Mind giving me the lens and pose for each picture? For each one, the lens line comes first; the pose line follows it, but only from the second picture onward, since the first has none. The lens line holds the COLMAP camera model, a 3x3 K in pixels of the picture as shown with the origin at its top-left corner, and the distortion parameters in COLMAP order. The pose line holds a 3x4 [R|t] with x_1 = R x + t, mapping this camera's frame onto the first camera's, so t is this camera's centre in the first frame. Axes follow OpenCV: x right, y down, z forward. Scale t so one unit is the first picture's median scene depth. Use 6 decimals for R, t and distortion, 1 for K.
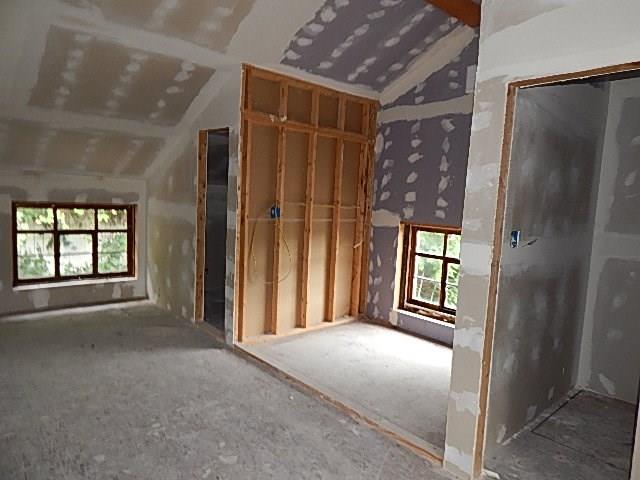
lens RADIAL K [[428.2, 0, 320.0], [0, 428.2, 240.0], [0, 0, 1]] dist [0.018222, -0.005643]
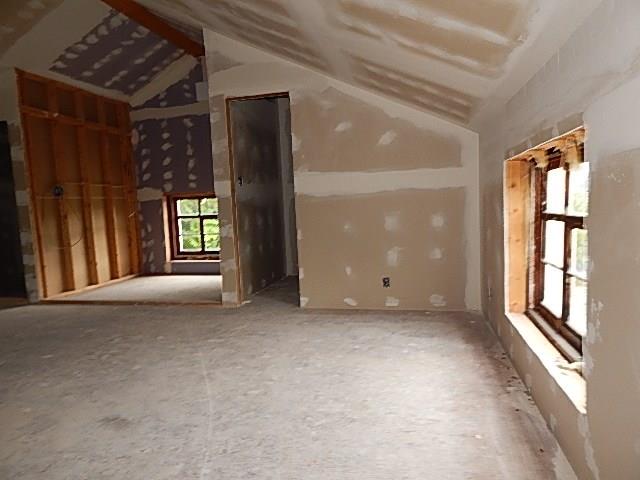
lens RADIAL K [[428.2, 0, 320.0], [0, 428.2, 240.0], [0, 0, 1]] dist [0.018222, -0.005643]
pose [[0.820749, -0.135328, 0.555030, -0.183465], [0.140397, 0.989523, 0.033655, 0.128936], [-0.553769, 0.050302, 0.831150, -0.399825]]
